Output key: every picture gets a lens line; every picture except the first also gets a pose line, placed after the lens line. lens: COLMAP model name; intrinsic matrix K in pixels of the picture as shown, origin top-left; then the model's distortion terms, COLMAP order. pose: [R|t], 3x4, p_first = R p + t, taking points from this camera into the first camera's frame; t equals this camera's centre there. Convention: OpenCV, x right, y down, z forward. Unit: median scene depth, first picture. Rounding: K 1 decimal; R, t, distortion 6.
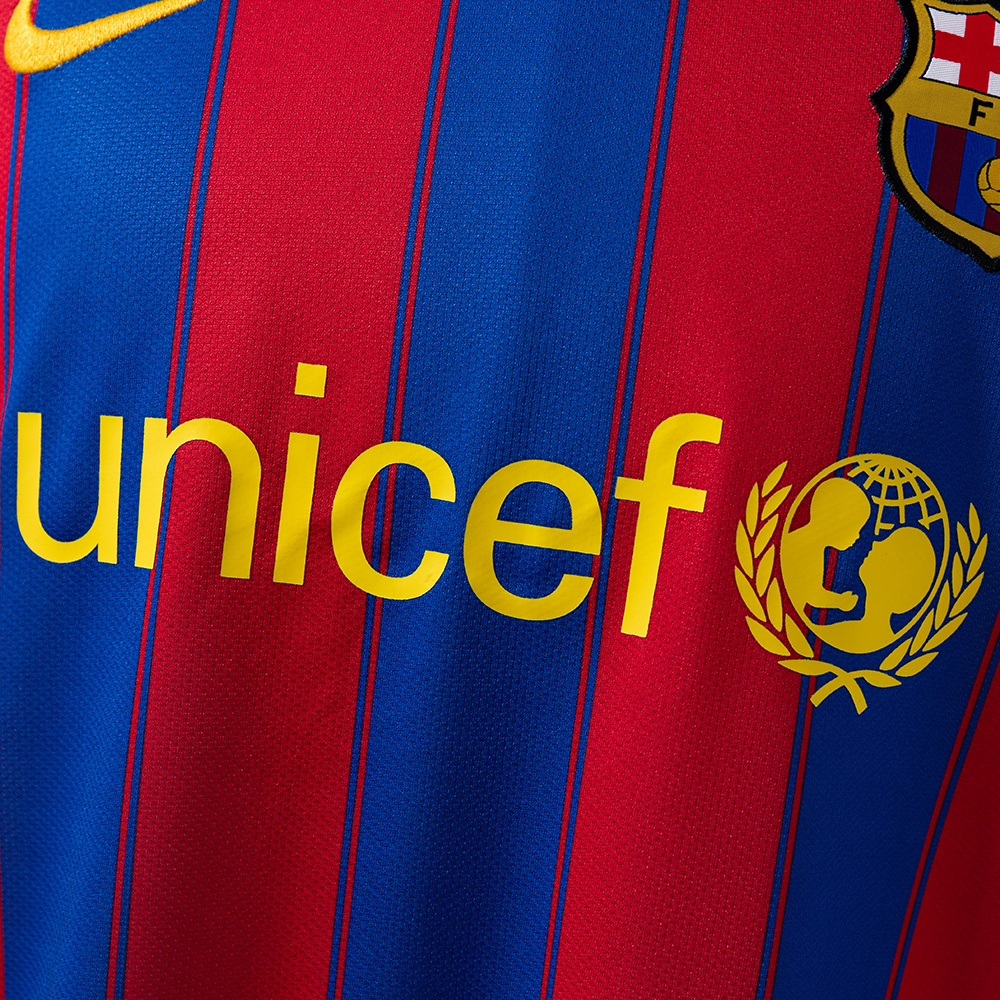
lens RADIAL K [[2762.5, 0, 504.4], [0, 2762.5, 508.3], [0, 0, 1]] dist [0.049431, 0.000000]
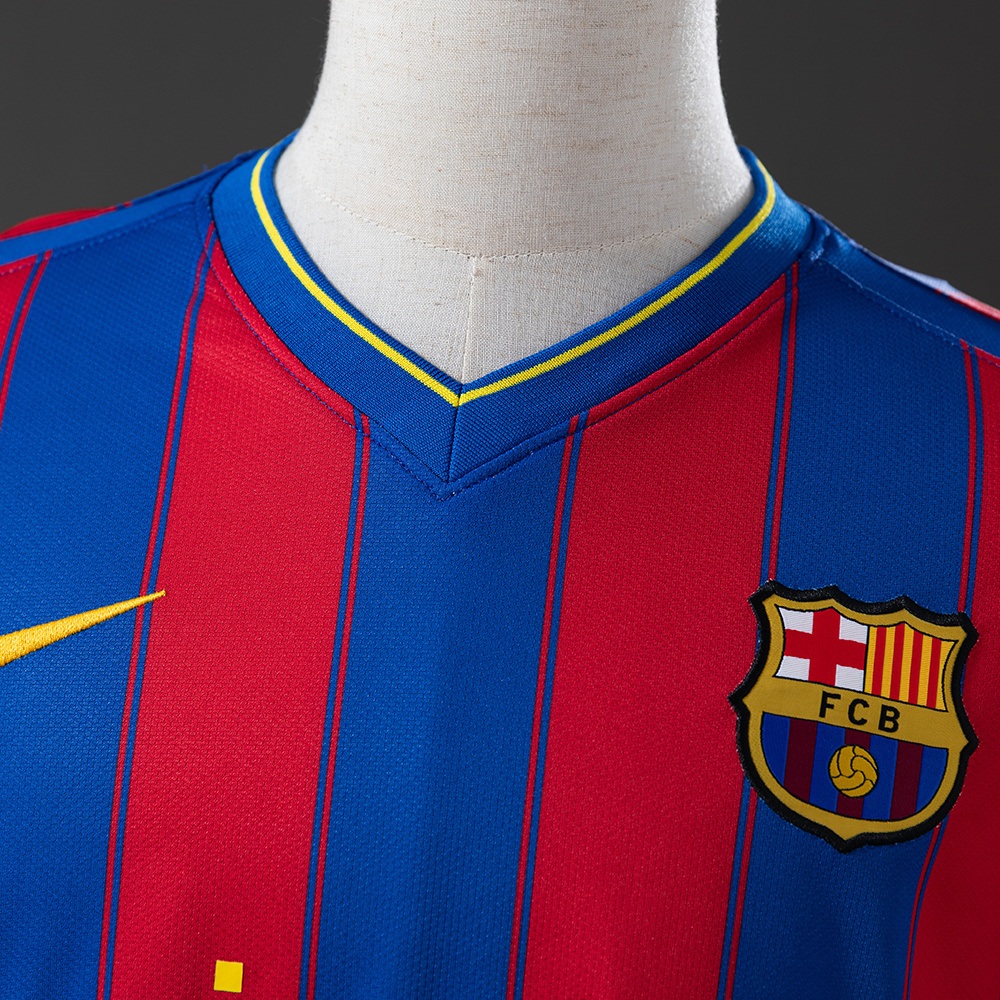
lens RADIAL K [[2737.9, 0, 498.2], [0, 2737.9, 503.0], [0, 0, 1]] dist [0.062964, 0.000000]
pose [[0.999148, -0.037858, 0.016408, 0.025631], [0.038099, 0.999167, -0.014623, -0.212620], [-0.015840, 0.015236, 0.999758, -0.088580]]
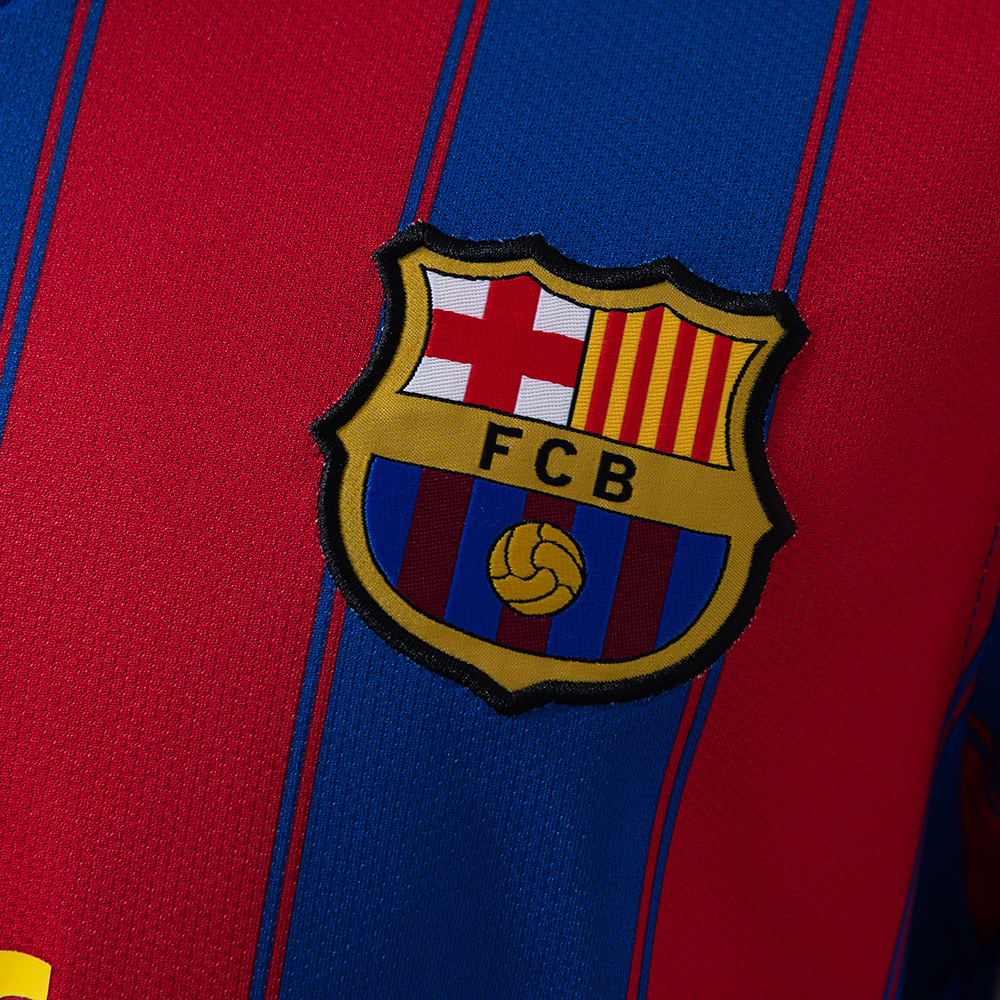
lens RADIAL K [[2762.5, 0, 495.9], [0, 2762.5, 491.7], [0, 0, 1]] dist [0.049431, 0.000000]
pose [[0.978457, -0.000348, -0.206449, 0.296946], [0.009105, 0.999098, 0.041467, -0.158636], [0.206249, -0.042453, 0.977578, 0.408300]]
